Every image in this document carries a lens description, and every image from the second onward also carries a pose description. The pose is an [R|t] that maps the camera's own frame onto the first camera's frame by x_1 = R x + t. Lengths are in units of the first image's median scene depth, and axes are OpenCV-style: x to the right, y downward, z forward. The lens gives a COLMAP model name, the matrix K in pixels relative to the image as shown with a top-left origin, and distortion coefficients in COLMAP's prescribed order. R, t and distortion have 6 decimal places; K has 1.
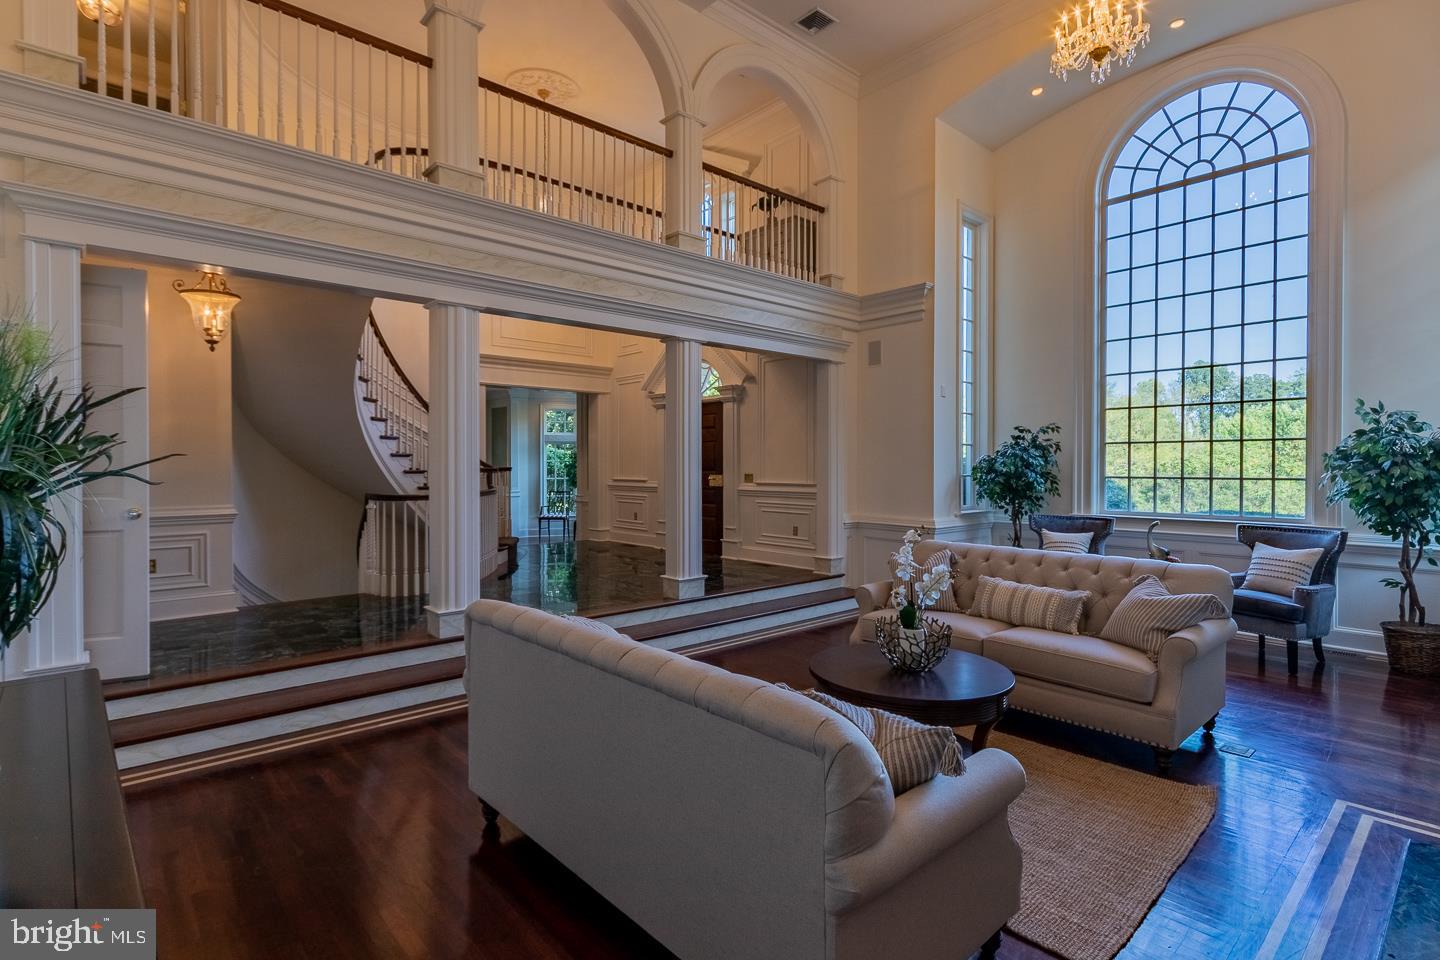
lens RADIAL K [[696.5, 0, 735.4], [0, 696.5, 469.2], [0, 0, 1]] dist [-0.000648, 0.000396]
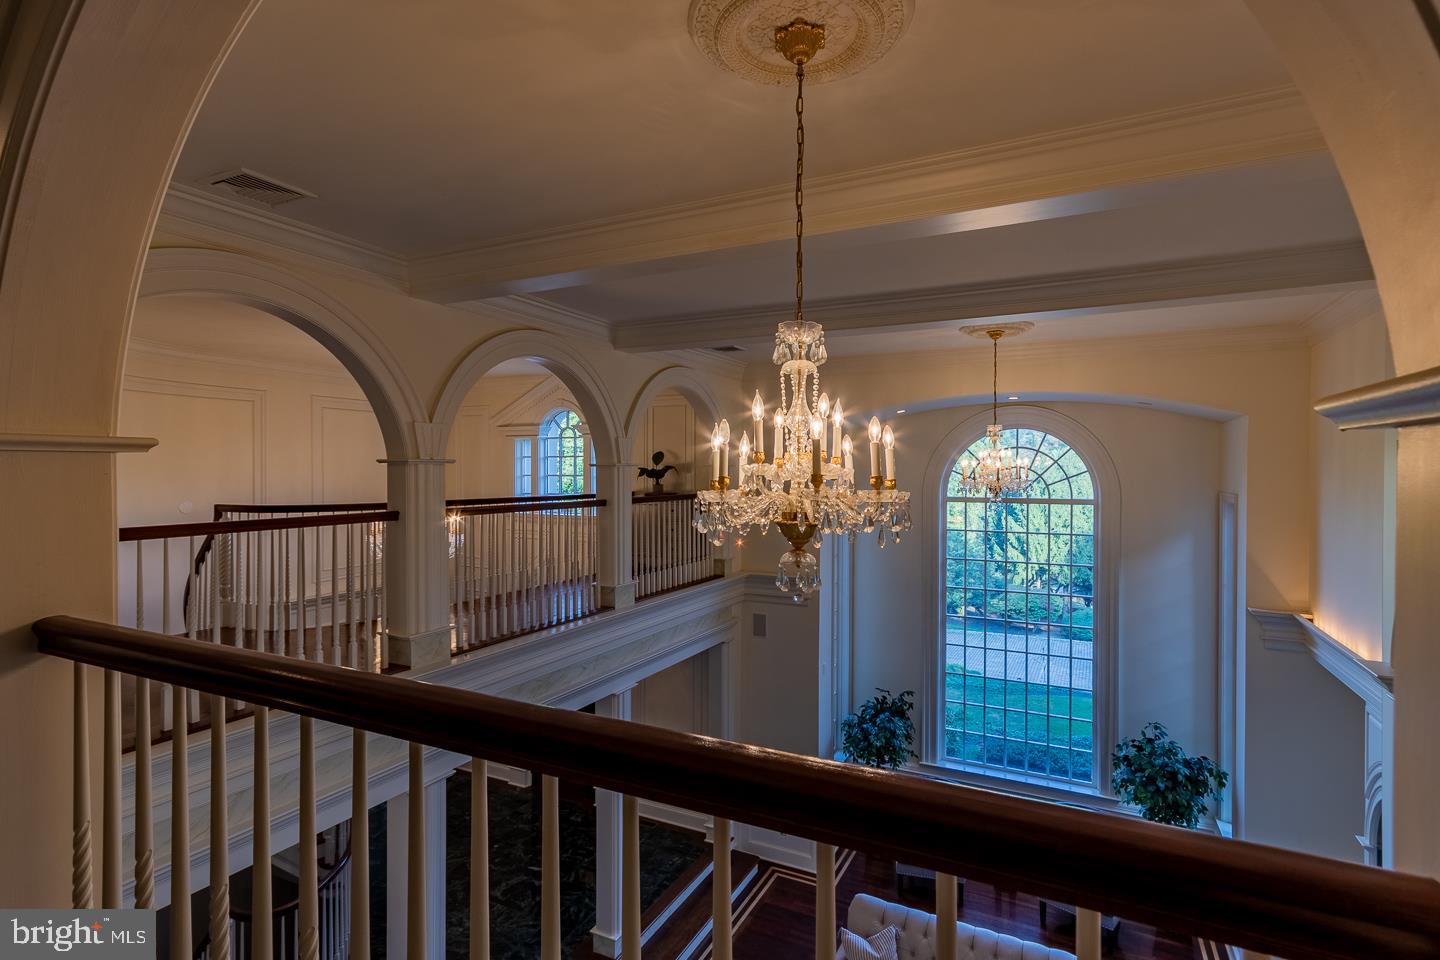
lens RADIAL K [[696.5, 0, 735.4], [0, 696.5, 469.2], [0, 0, 1]] dist [-0.000648, 0.000396]
pose [[0.929640, 0.000340, 0.368468, -0.259407], [-0.000693, 0.999999, 0.000825, -0.461476], [-0.368467, -0.001022, 0.929640, 0.021623]]
